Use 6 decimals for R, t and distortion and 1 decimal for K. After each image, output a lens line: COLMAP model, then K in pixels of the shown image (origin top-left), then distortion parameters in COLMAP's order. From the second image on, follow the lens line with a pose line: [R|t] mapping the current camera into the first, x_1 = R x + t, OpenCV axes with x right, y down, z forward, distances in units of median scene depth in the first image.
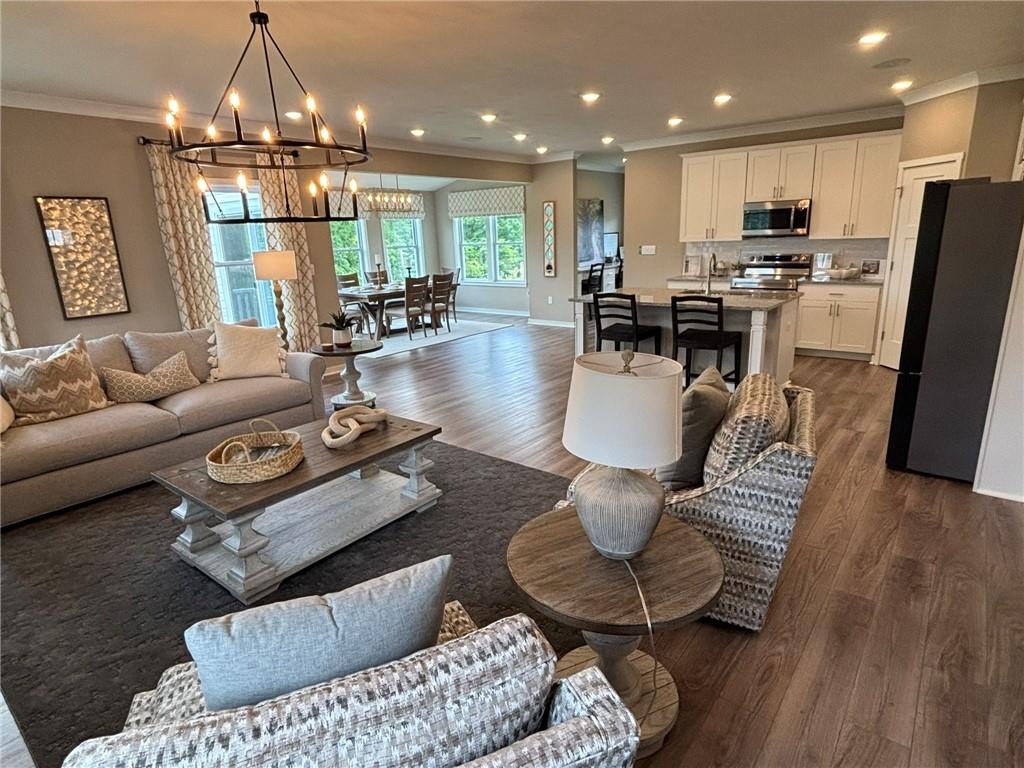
lens RADIAL K [[568.5, 0, 512.0], [0, 568.5, 384.0], [0, 0, 1]] dist [-0.032607, 0.000913]
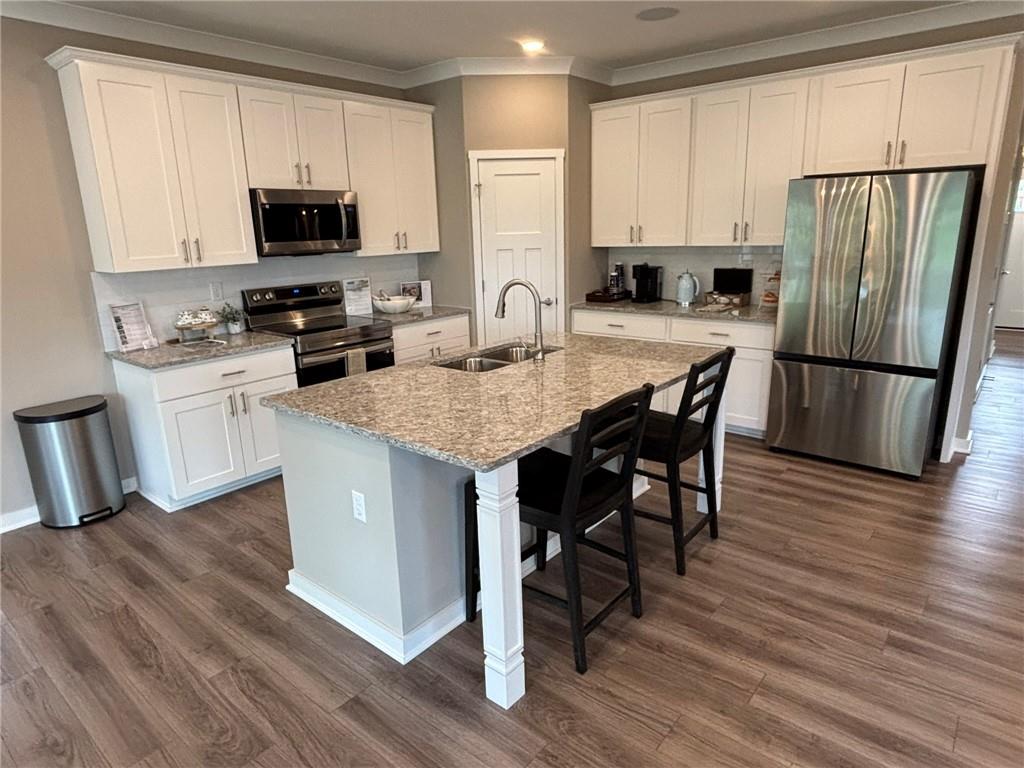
lens RADIAL K [[611.4, 0, 512.0], [0, 611.4, 384.0], [0, 0, 1]] dist [-0.004434, -0.001055]
pose [[0.015457, -0.215200, 0.976448, -0.212847], [0.278468, 0.938854, 0.202506, -0.278245], [-0.960321, 0.268780, 0.074438, 1.070963]]
